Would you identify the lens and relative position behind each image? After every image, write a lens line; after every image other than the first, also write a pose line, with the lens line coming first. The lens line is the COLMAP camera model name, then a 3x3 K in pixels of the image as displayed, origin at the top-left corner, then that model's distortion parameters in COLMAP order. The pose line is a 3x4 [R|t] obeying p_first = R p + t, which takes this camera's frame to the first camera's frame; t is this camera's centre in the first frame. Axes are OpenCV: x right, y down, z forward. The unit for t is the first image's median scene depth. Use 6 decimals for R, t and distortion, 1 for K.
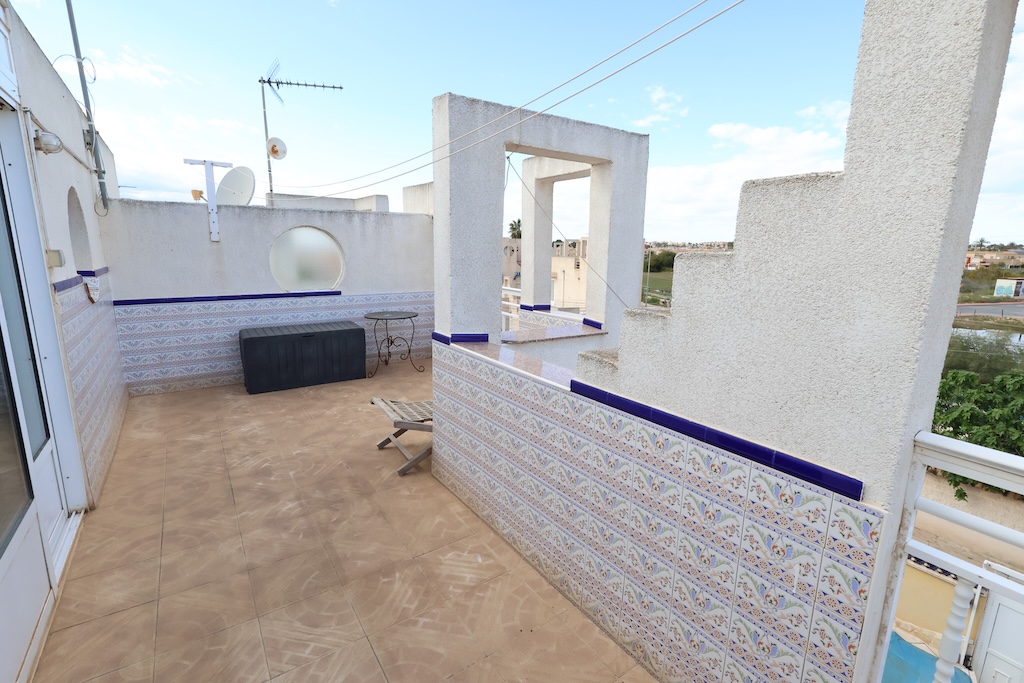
lens RADIAL K [[473.1, 0, 510.5], [0, 473.1, 343.0], [0, 0, 1]] dist [-0.002734, 0.000837]
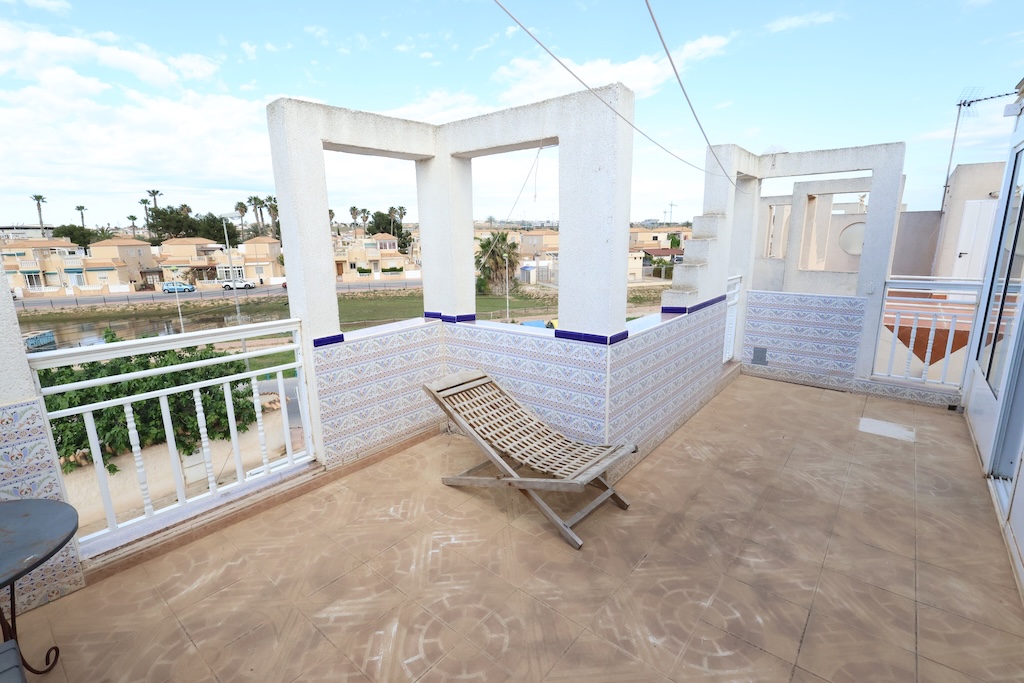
lens RADIAL K [[473.1, 0, 513.8], [0, 473.1, 337.8], [0, 0, 1]] dist [-0.002734, 0.000837]
pose [[-0.280779, -0.219827, 0.934259, -0.928573], [0.200356, 0.938546, 0.281050, -0.301721], [-0.938627, 0.266097, -0.219480, 1.317860]]
